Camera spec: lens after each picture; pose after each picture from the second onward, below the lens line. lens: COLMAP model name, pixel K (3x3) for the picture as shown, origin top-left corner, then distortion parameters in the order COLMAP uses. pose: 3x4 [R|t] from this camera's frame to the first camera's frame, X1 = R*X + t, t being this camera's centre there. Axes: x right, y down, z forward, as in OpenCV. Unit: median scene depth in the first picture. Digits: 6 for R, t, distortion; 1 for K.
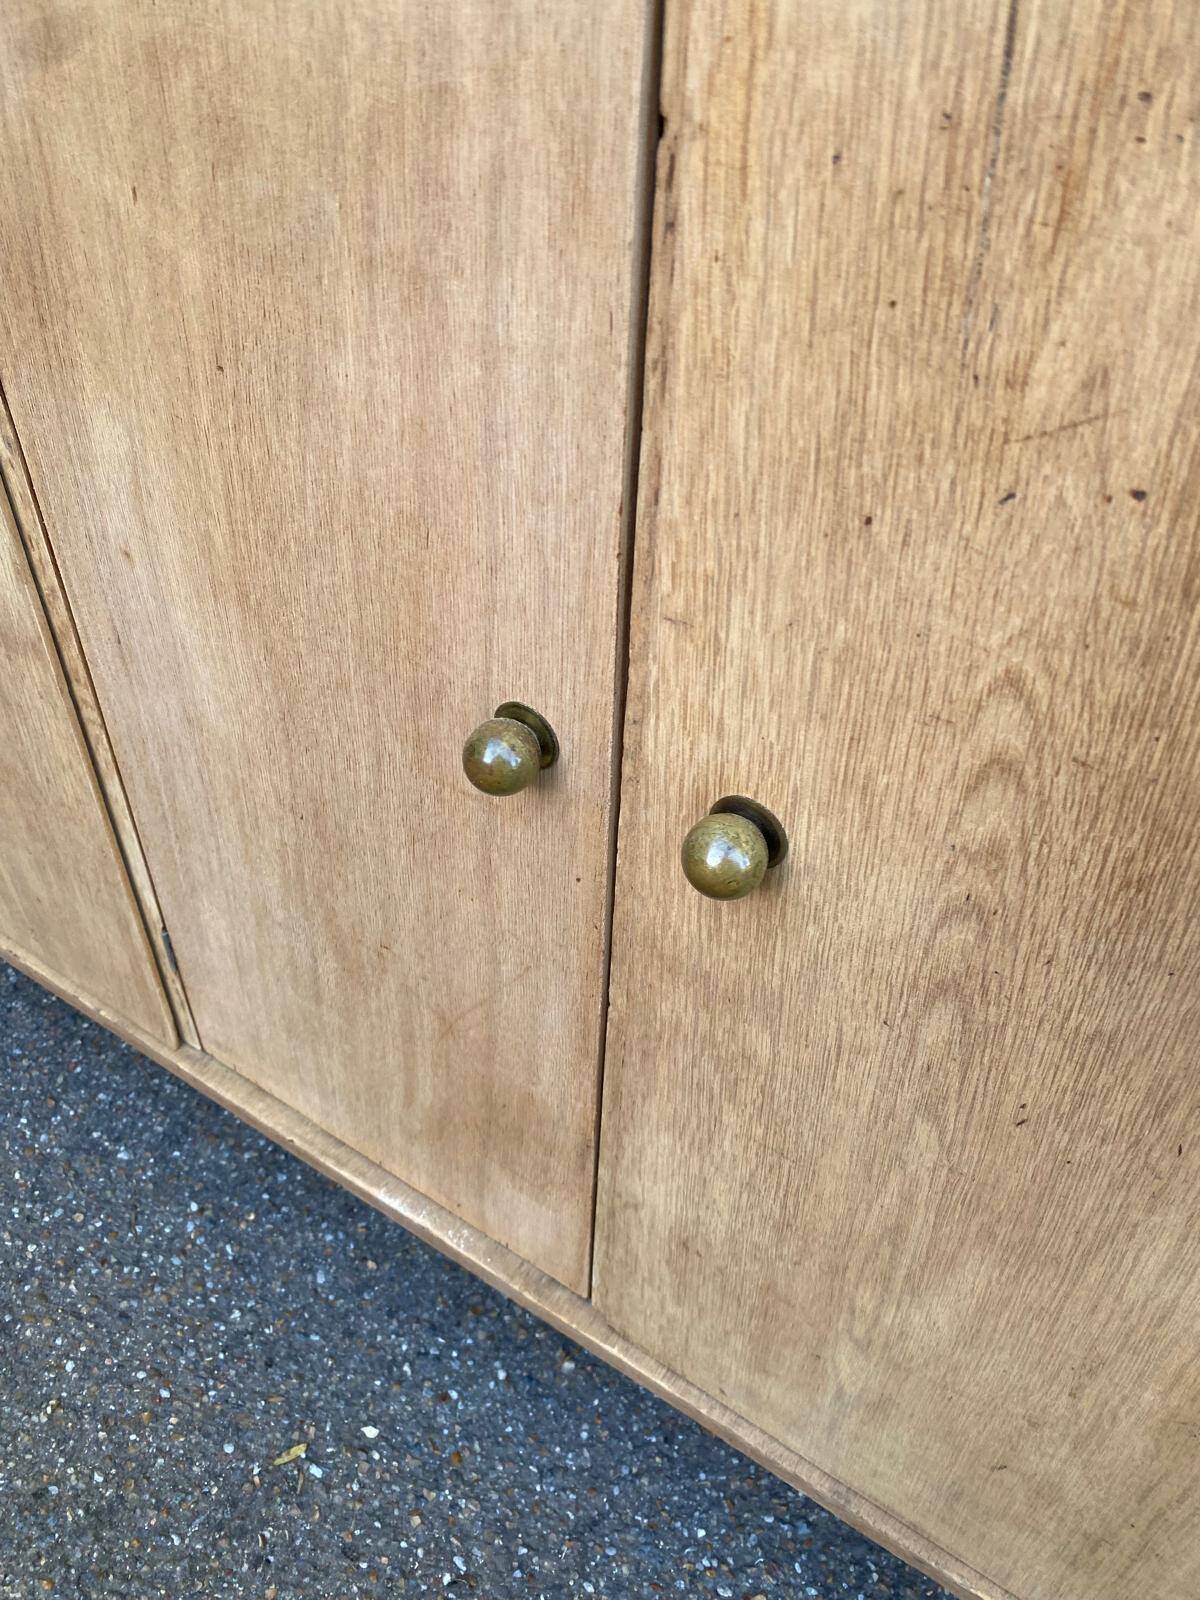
lens RADIAL K [[1218.3, 0, 623.6], [0, 1218.3, 789.9], [0, 0, 1]] dist [0.025150, -0.024547]
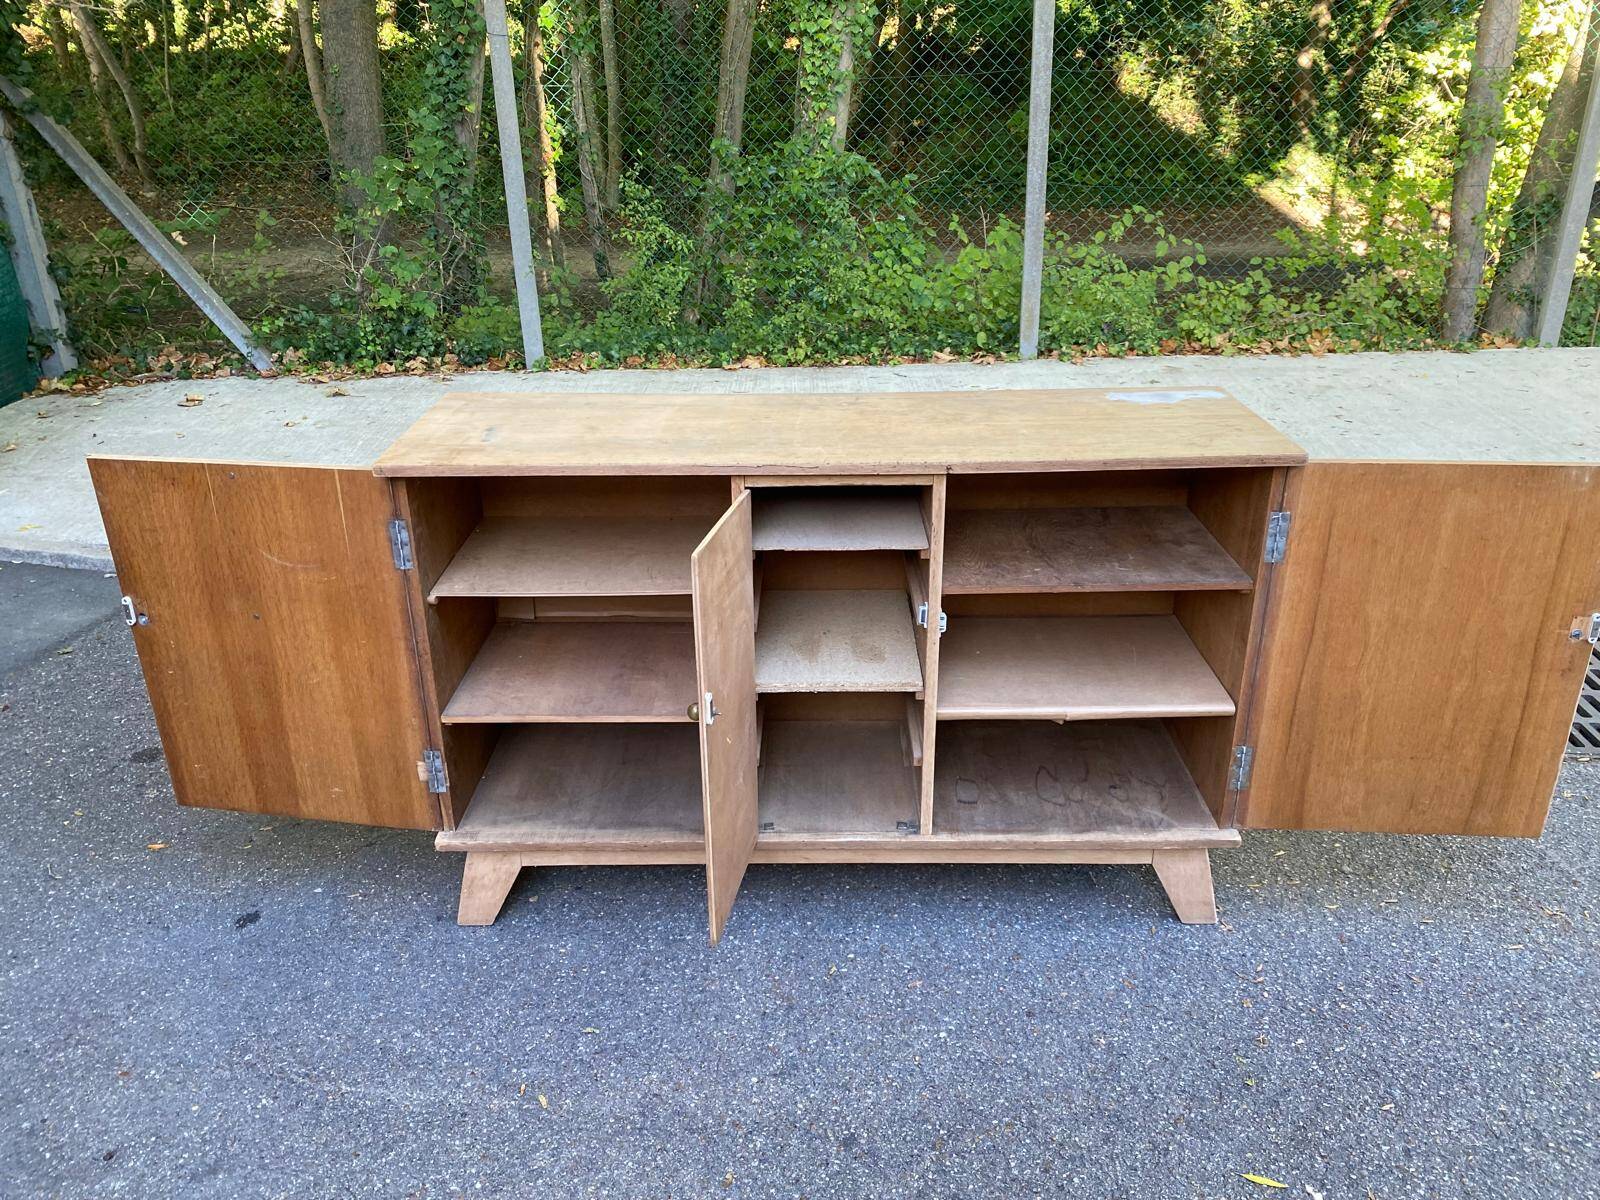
lens RADIAL K [[1218.3, 0, 804.0], [0, 1218.3, 580.4], [0, 0, 1]] dist [0.025150, -0.024547]
pose [[0.847442, -0.251895, 0.467324, -1.996621], [0.387029, 0.895669, -0.219054, 0.497070], [-0.363389, 0.366504, 0.856518, -2.324098]]
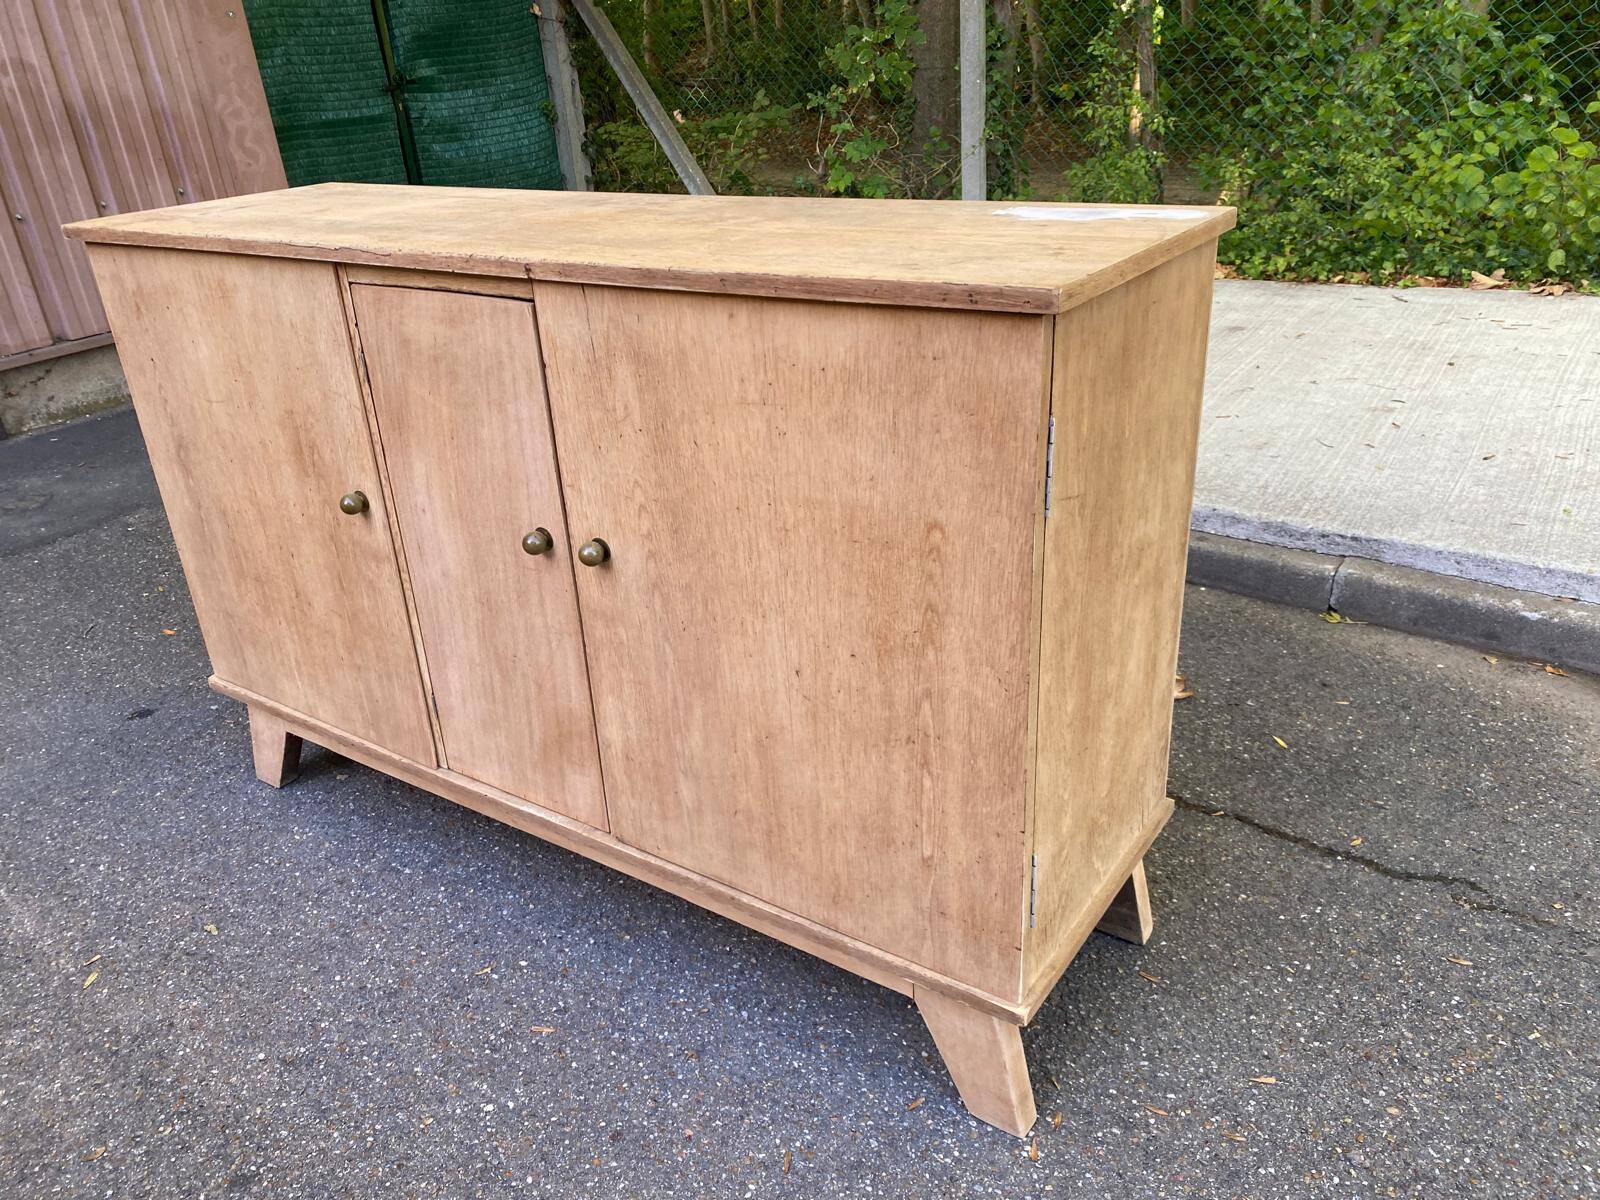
lens RADIAL K [[1218.3, 0, 796.8], [0, 1218.3, 603.0], [0, 0, 1]] dist [0.025150, -0.024547]
pose [[0.994714, -0.070575, -0.074582, 0.628551], [0.045998, 0.955665, -0.290842, 0.839347], [0.091802, 0.285874, 0.953860, -1.510634]]
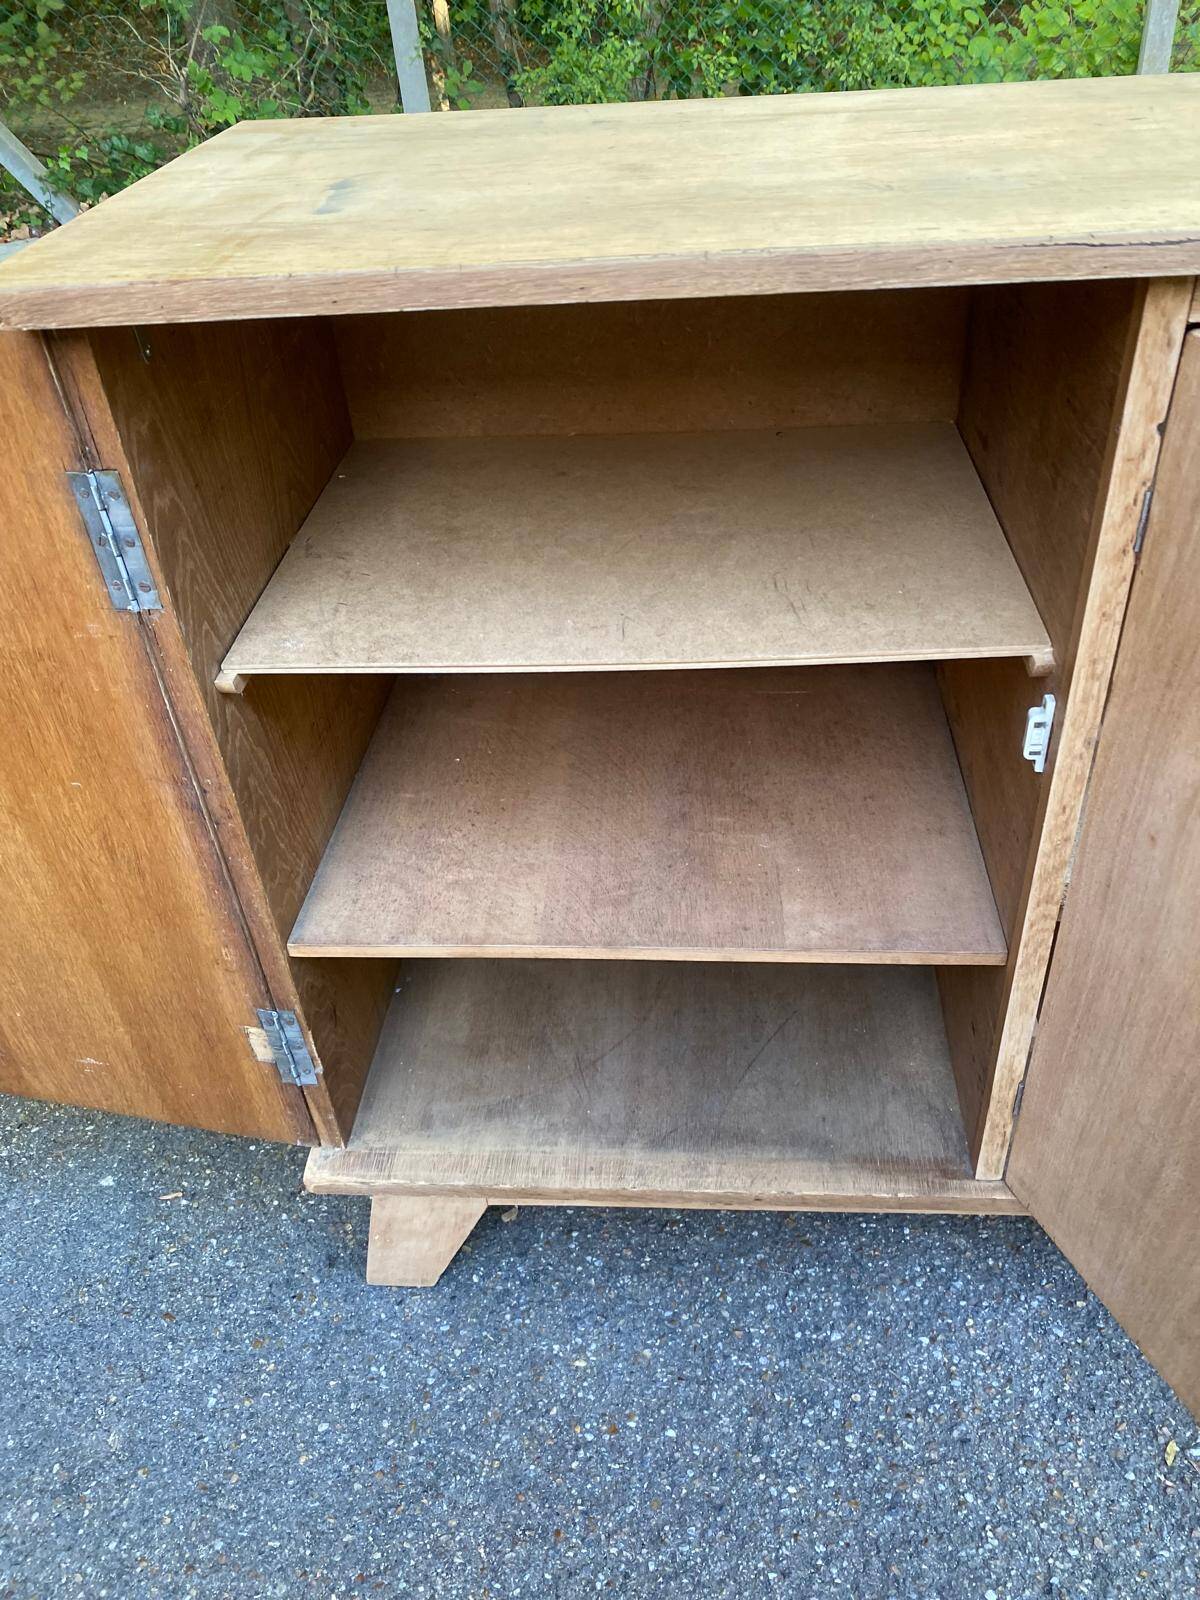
lens RADIAL K [[1218.3, 0, 624.9], [0, 1218.3, 800.2], [0, 0, 1]] dist [0.025150, -0.024547]
pose [[0.872709, -0.365276, 0.323963, -1.338626], [0.391397, 0.920066, -0.016969, -0.377583], [-0.291869, 0.141606, 0.945918, -0.148914]]
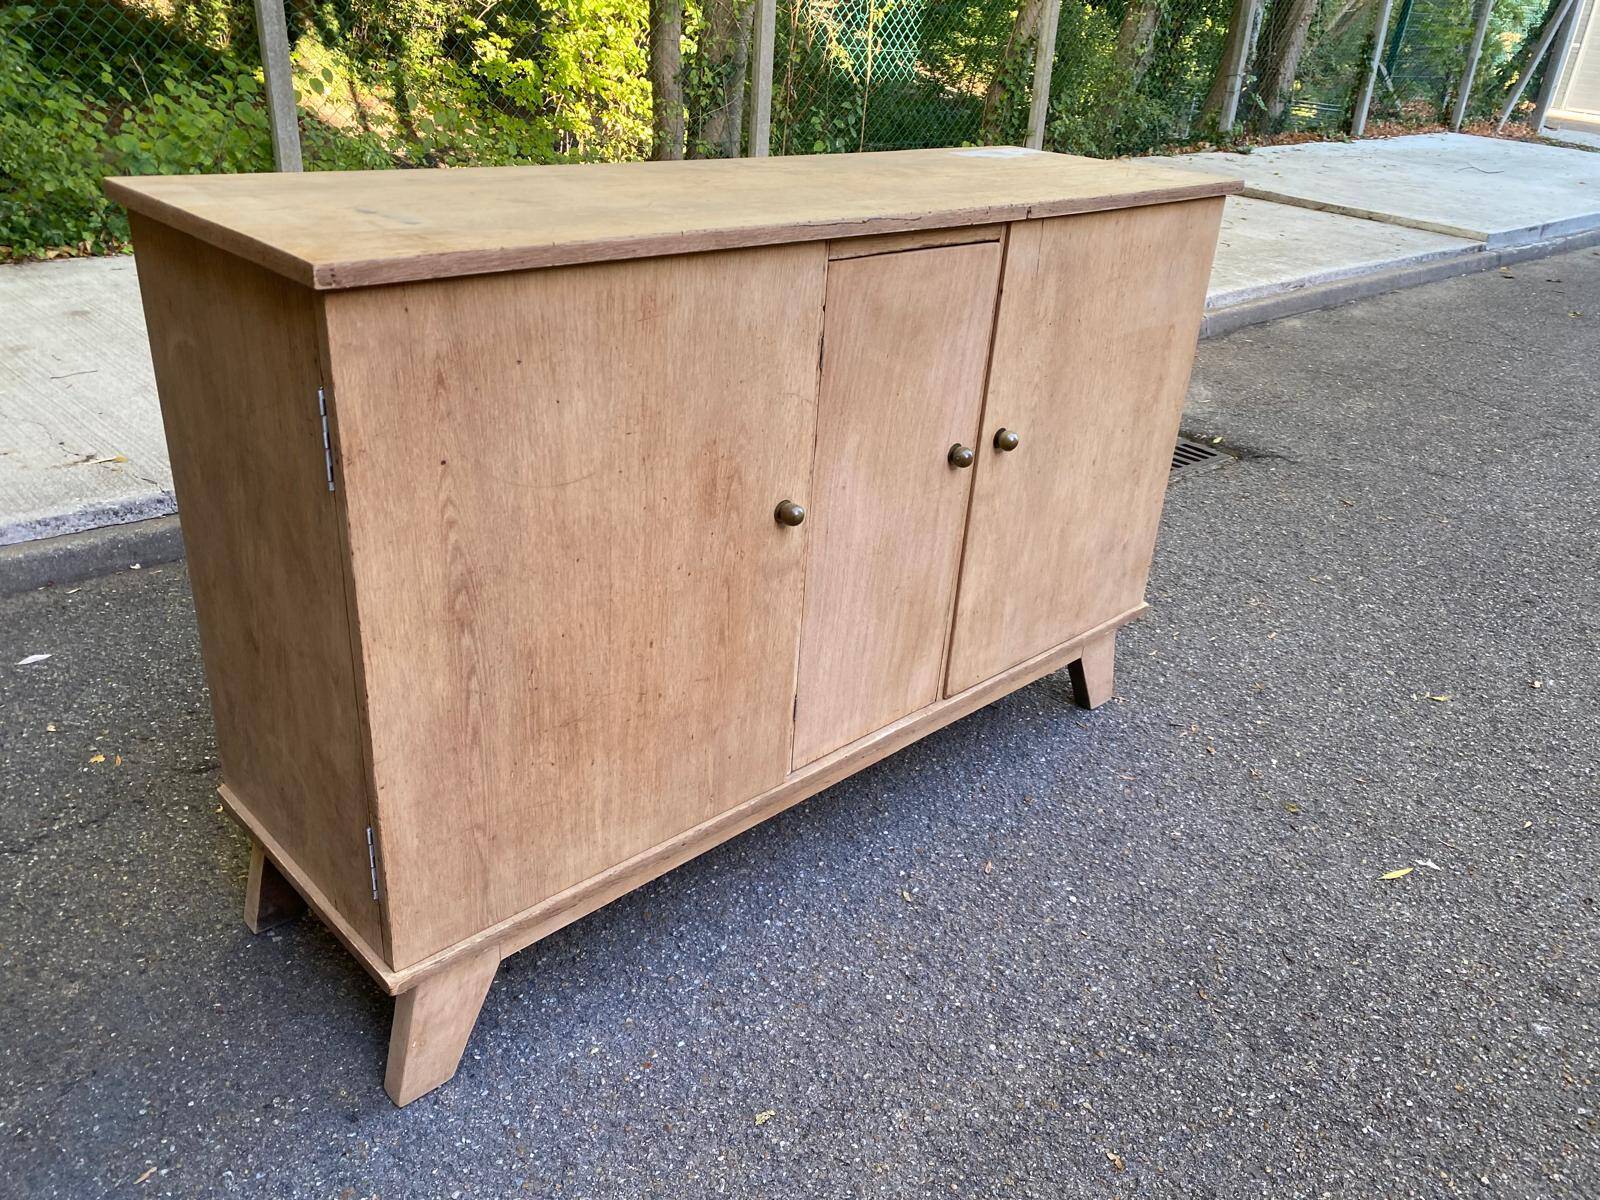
lens RADIAL K [[1218.3, 0, 793.8], [0, 1218.3, 603.4], [0, 0, 1]] dist [0.025150, -0.024547]
pose [[0.234437, -0.448945, 0.862257, -2.806749], [0.608664, 0.759391, 0.229899, -0.661714], [-0.758002, 0.470929, 0.451286, -0.065978]]
